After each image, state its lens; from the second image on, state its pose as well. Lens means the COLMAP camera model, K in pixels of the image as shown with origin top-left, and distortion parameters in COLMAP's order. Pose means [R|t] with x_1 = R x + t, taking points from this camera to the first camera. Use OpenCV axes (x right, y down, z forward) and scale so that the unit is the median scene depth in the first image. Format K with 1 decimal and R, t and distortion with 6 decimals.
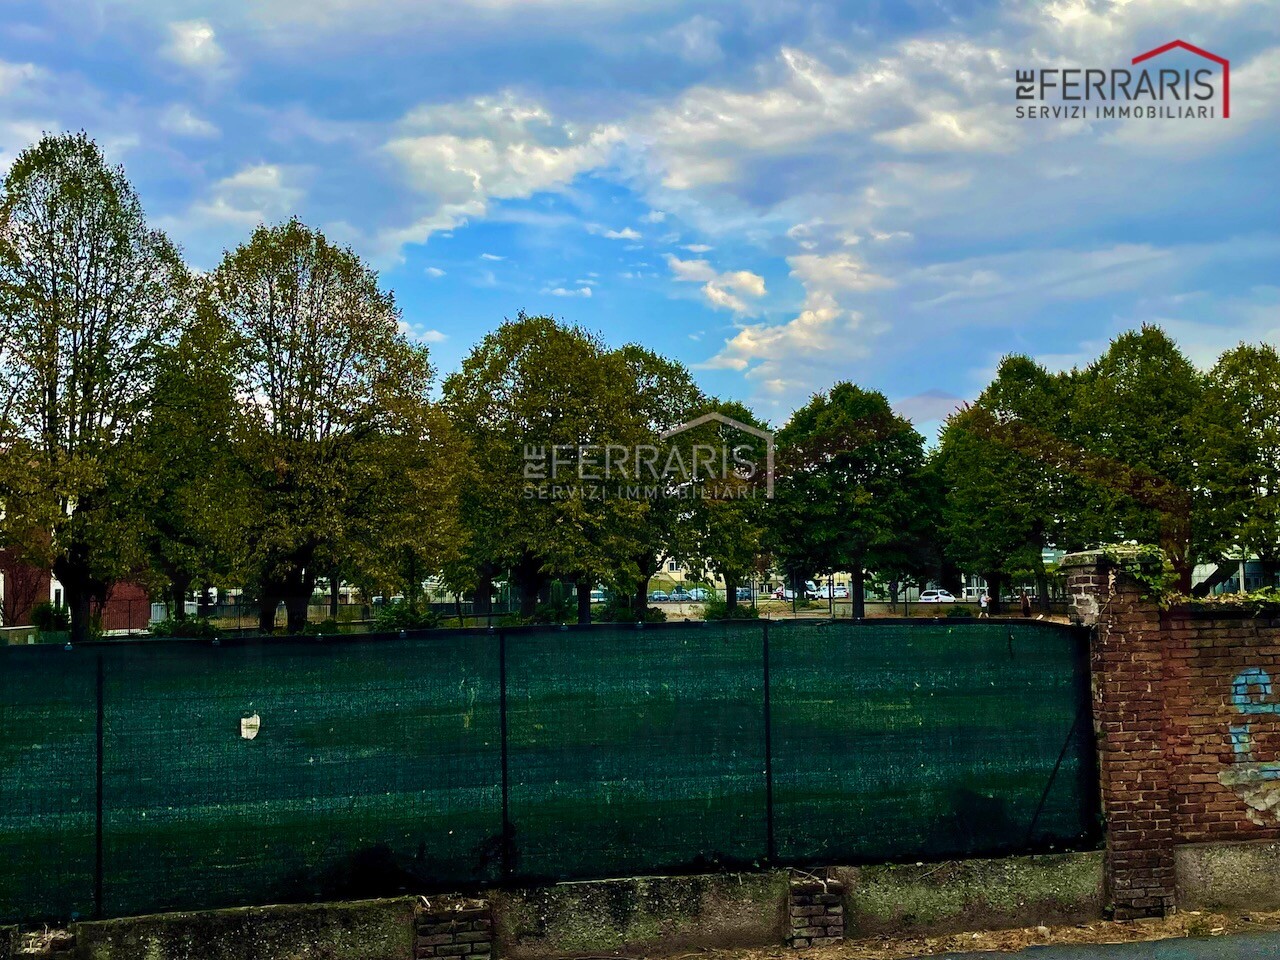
lens RADIAL K [[1380.5, 0, 640.2], [0, 1380.5, 475.2], [0, 0, 1]] dist [0.071309, 0.000000]
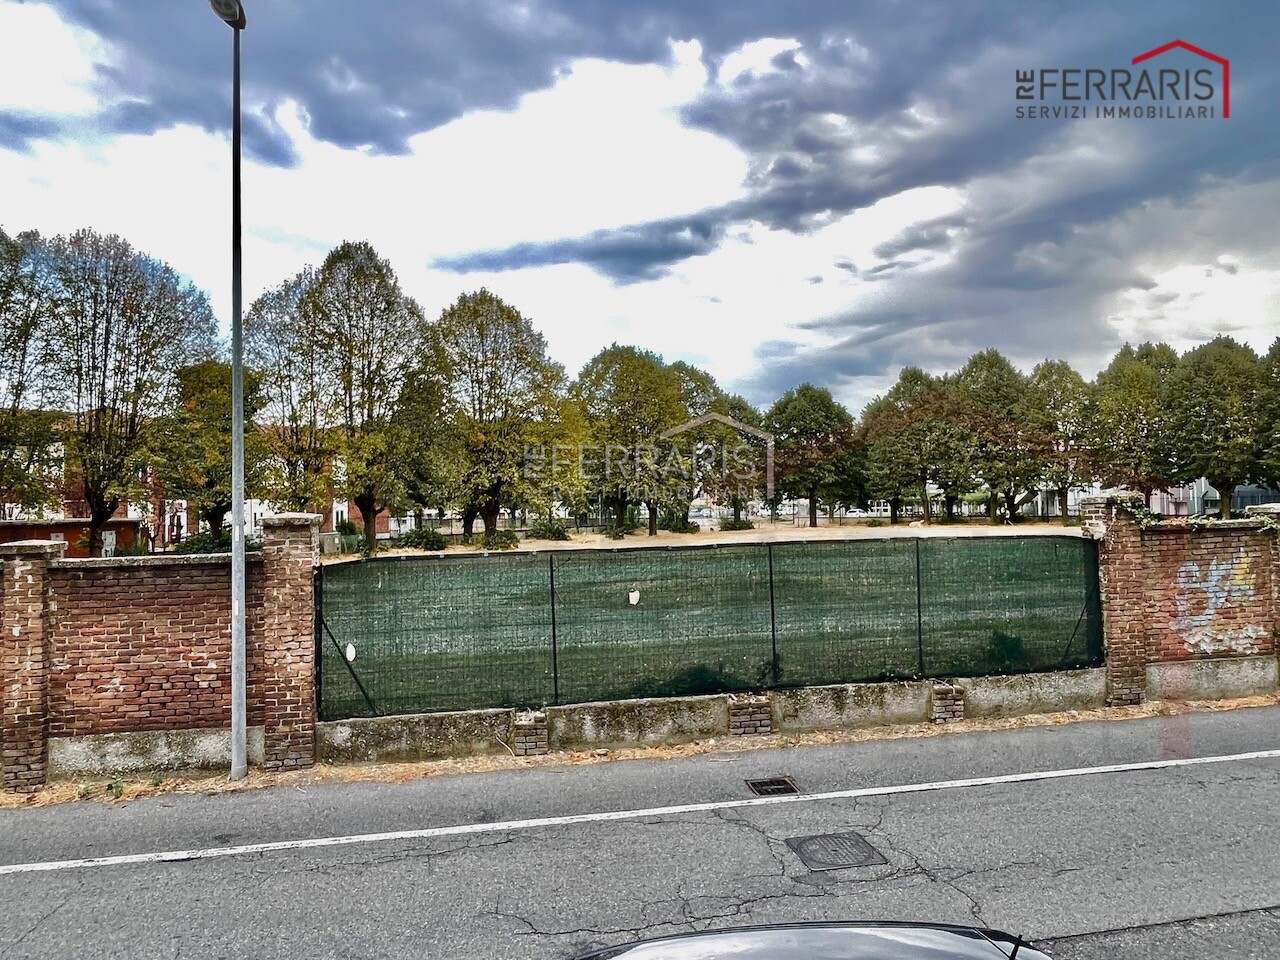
lens RADIAL K [[838.4, 0, 639.7], [0, 838.4, 474.7], [0, 0, 1]] dist [0.011864, -0.004037]
pose [[0.999822, -0.004640, -0.018265, -0.217807], [0.005402, 0.999107, 0.041916, -0.016274], [0.018054, -0.042007, 0.998954, -0.039193]]
